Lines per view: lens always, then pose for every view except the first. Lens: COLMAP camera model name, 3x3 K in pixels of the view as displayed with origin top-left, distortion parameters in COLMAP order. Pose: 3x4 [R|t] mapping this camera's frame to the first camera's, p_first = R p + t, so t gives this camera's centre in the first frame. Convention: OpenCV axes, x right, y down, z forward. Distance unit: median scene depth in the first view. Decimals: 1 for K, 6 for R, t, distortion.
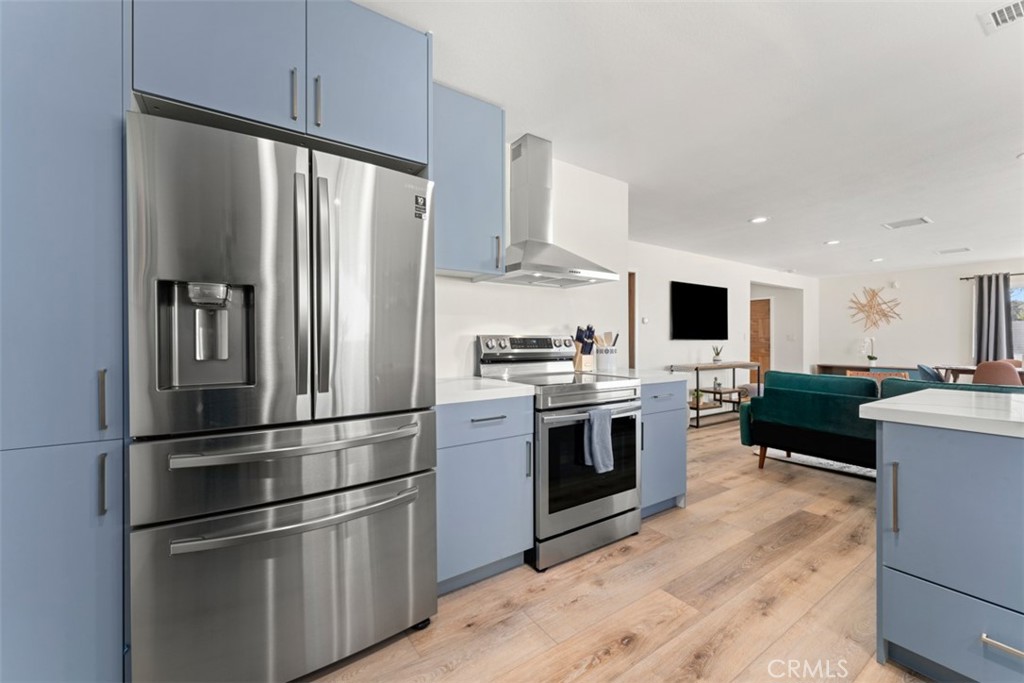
lens RADIAL K [[422.3, 0, 509.8], [0, 422.3, 343.4], [0, 0, 1]] dist [-0.001347, -0.000736]
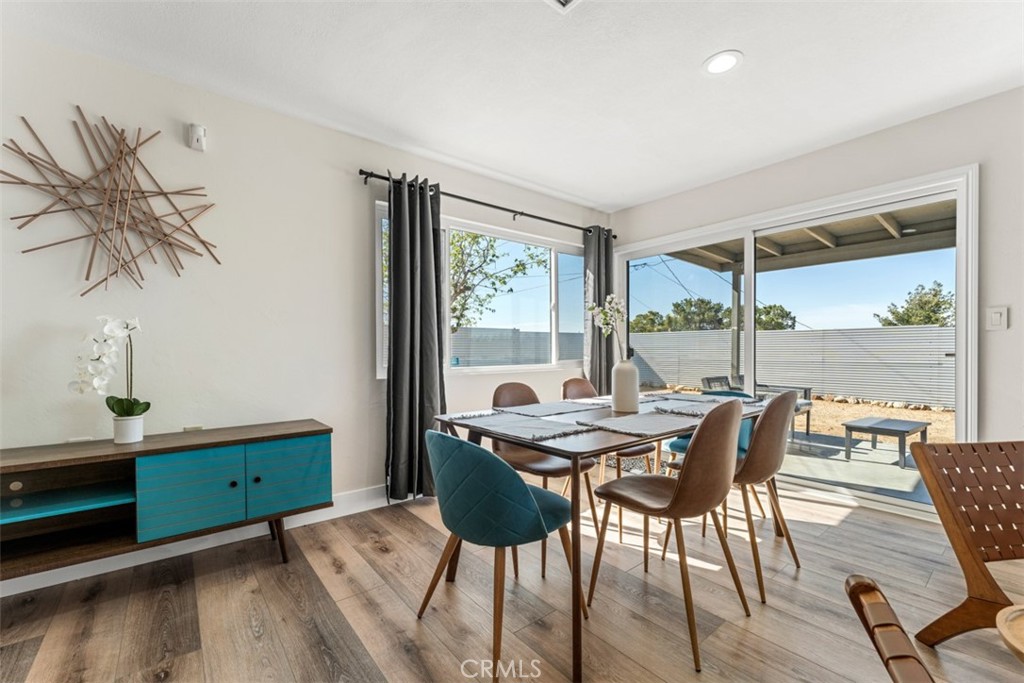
lens RADIAL K [[422.3, 0, 488.4], [0, 422.3, 351.7], [0, 0, 1]] dist [-0.001347, -0.000736]
pose [[-0.042817, -0.004001, 0.999075, 0.614328], [0.012565, 0.999911, 0.004543, 0.005440], [-0.999004, 0.012748, -0.042763, 0.807416]]
